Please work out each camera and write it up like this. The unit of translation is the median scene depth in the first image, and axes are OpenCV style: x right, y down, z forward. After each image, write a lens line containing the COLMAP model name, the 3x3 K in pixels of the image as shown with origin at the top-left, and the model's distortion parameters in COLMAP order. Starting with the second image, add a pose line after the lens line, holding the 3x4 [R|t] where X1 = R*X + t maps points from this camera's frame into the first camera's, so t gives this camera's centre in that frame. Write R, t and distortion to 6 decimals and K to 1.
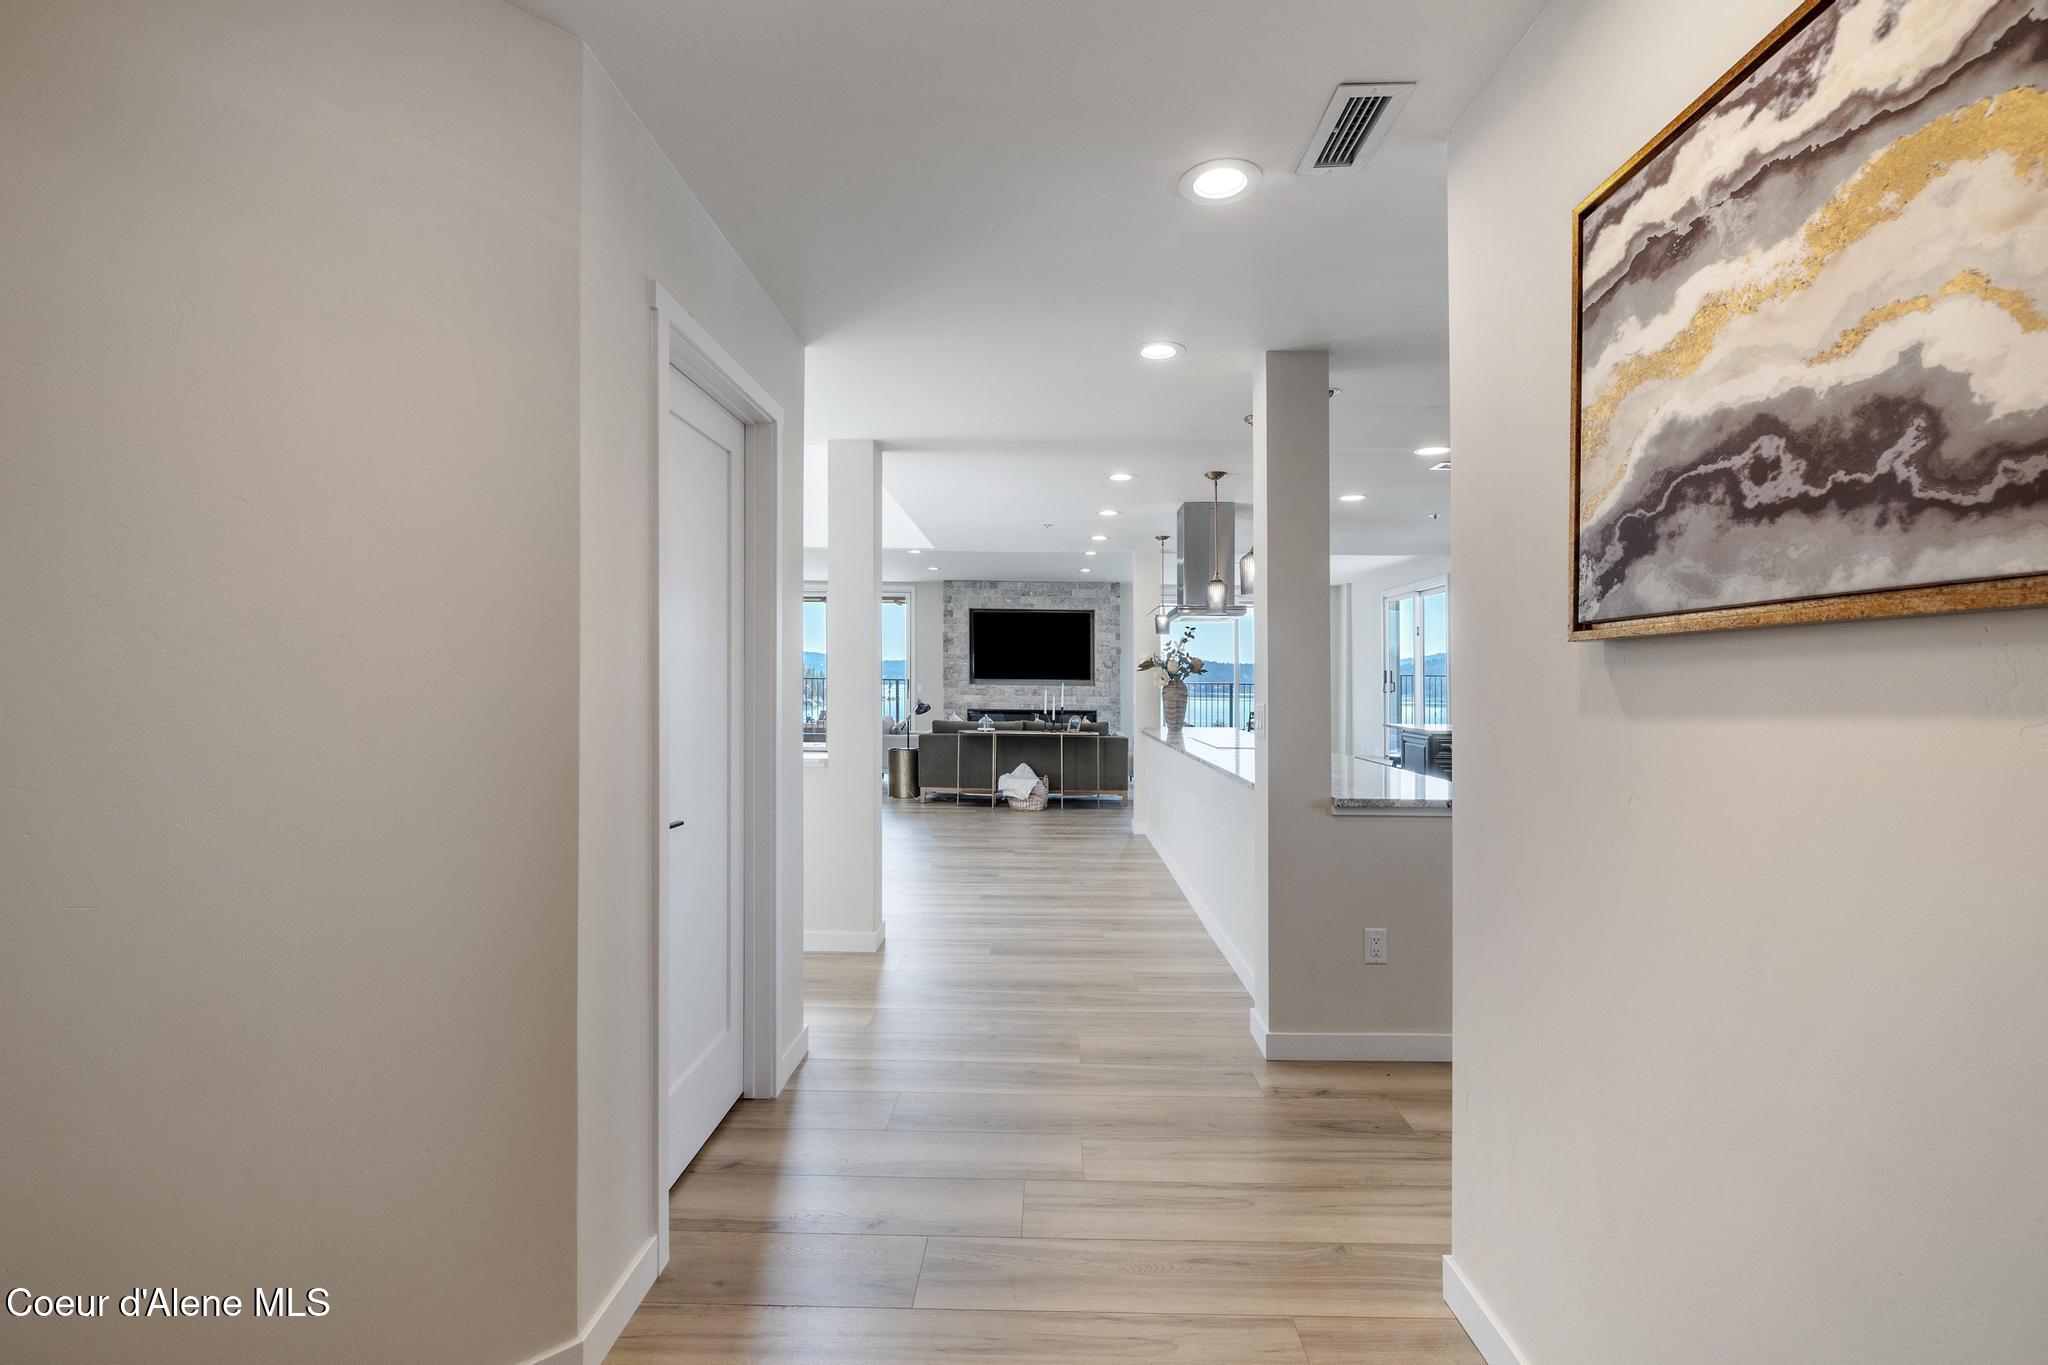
lens RADIAL K [[897.7, 0, 1046.3], [0, 897.7, 702.9], [0, 0, 1]] dist [-0.003448, -0.000185]
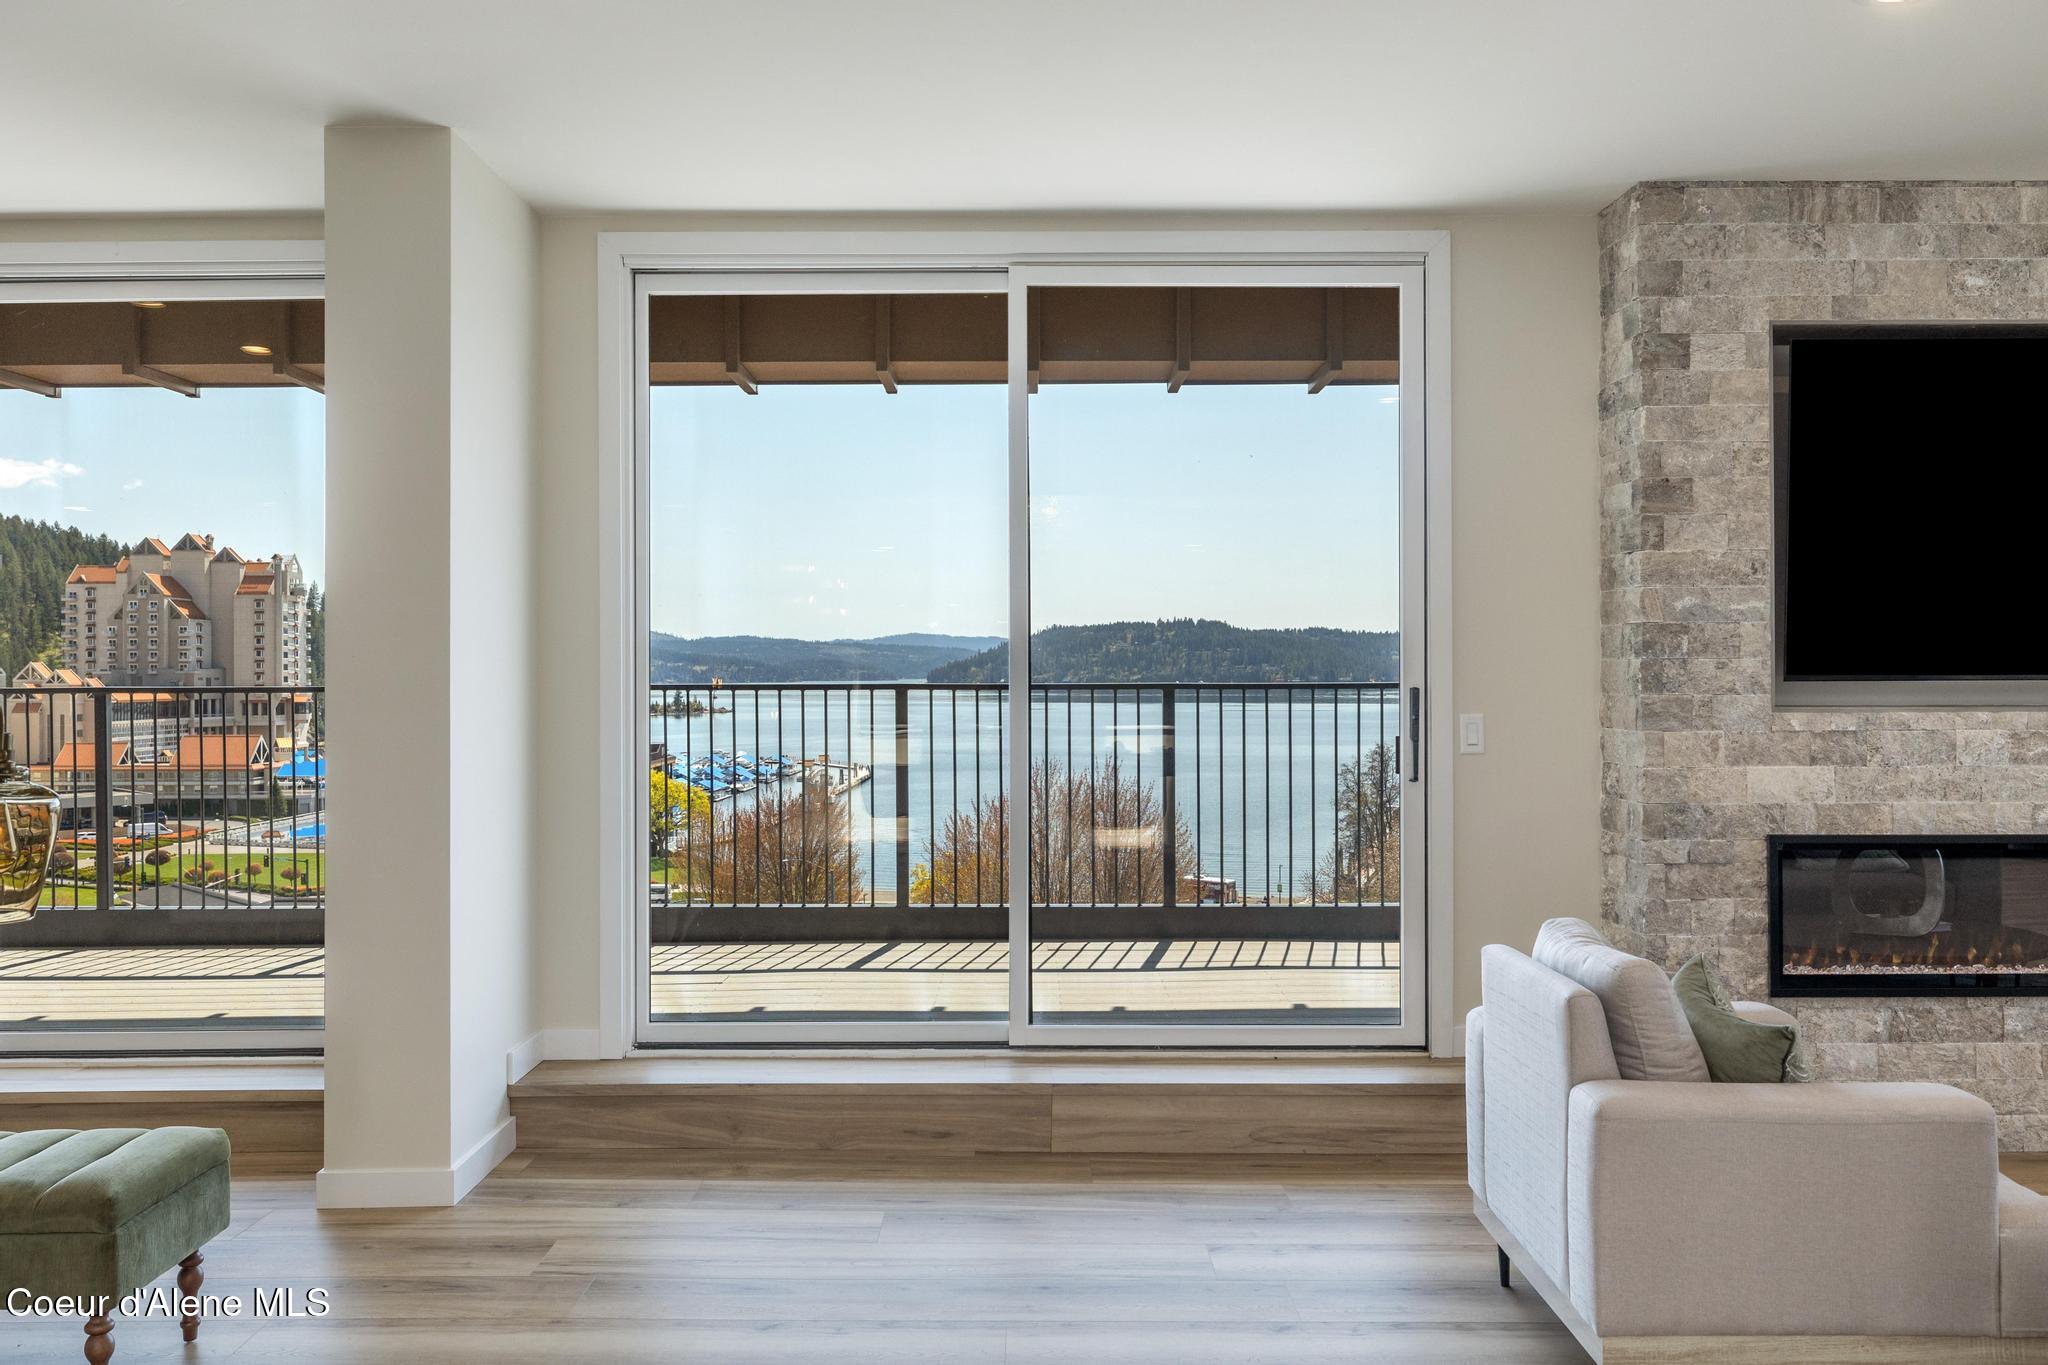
lens RADIAL K [[1706.0, 0, 1022.9], [0, 1706.0, 664.0], [0, 0, 1]] dist [-0.003574, 0.003977]
pose [[0.999889, -0.014580, 0.003154, -0.292678], [0.014666, 0.999468, -0.029147, -0.025740], [-0.002728, 0.029190, 0.999570, 0.730521]]
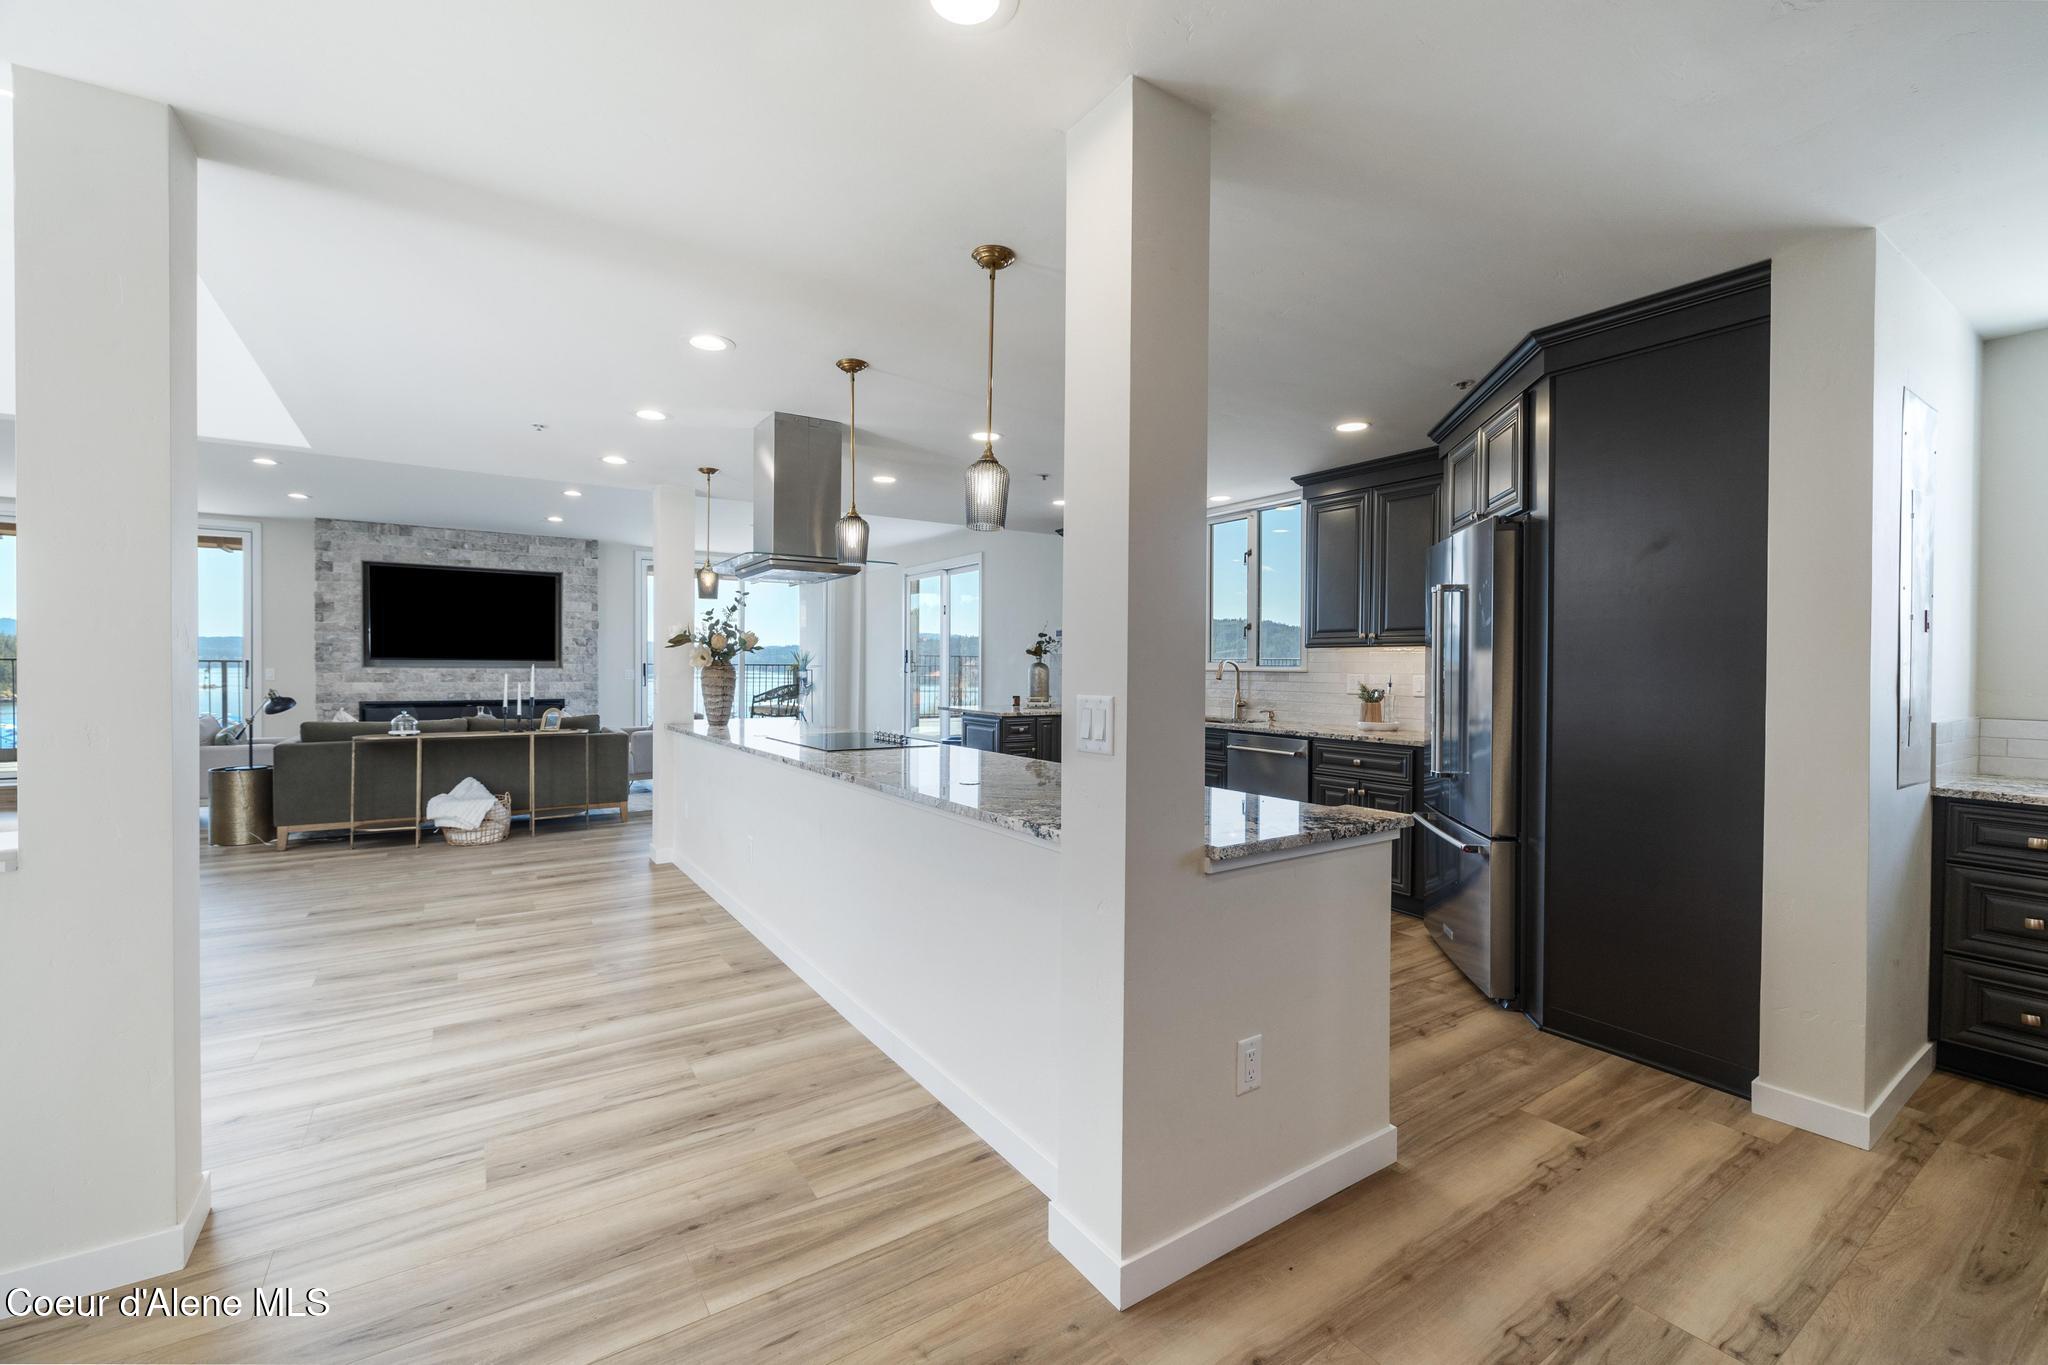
lens RADIAL K [[858.2, 0, 1036.4], [0, 858.2, 670.7], [0, 0, 1]] dist [-0.003127, -0.000286]
pose [[0.826911, -0.007489, 0.562283, -0.030188], [0.015837, 0.999825, -0.009974, -0.002979], [-0.562110, 0.017153, 0.826884, 0.160173]]
